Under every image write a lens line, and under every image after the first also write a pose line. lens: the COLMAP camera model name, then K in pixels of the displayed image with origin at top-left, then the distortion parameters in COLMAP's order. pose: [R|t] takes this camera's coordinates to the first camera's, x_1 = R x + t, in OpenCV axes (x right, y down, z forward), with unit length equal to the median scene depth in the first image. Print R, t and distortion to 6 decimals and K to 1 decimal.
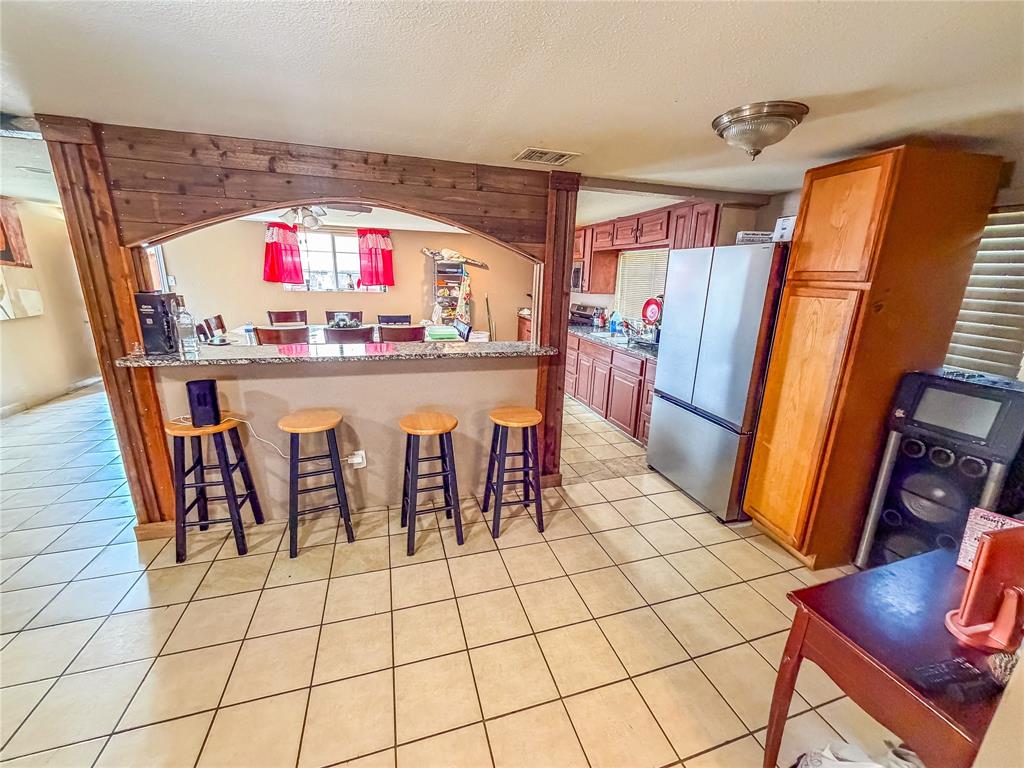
lens RADIAL K [[408.2, 0, 520.2], [0, 408.2, 386.7], [0, 0, 1]] dist [0.000922, -0.000126]
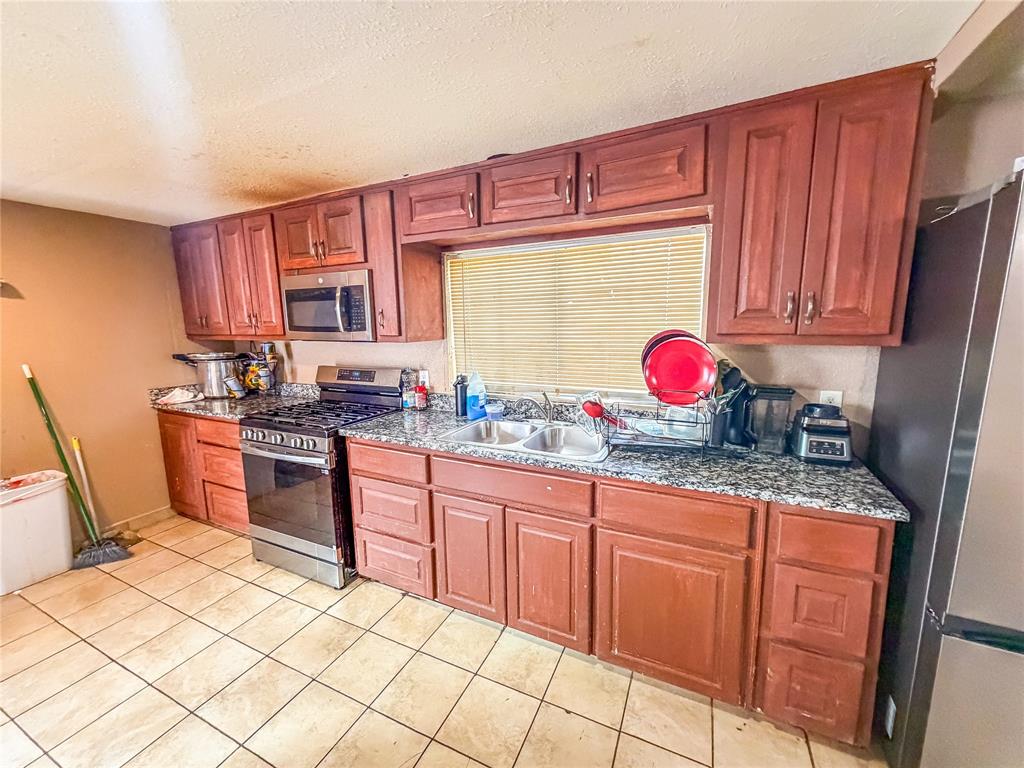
lens RADIAL K [[408.2, 0, 510.9], [0, 408.2, 384.3], [0, 0, 1]] dist [0.000922, -0.000126]
pose [[0.688886, -0.151589, 0.708842, -0.081029], [0.223904, 0.974568, -0.009185, -0.195205], [-0.689423, 0.165040, 0.705307, 0.785777]]
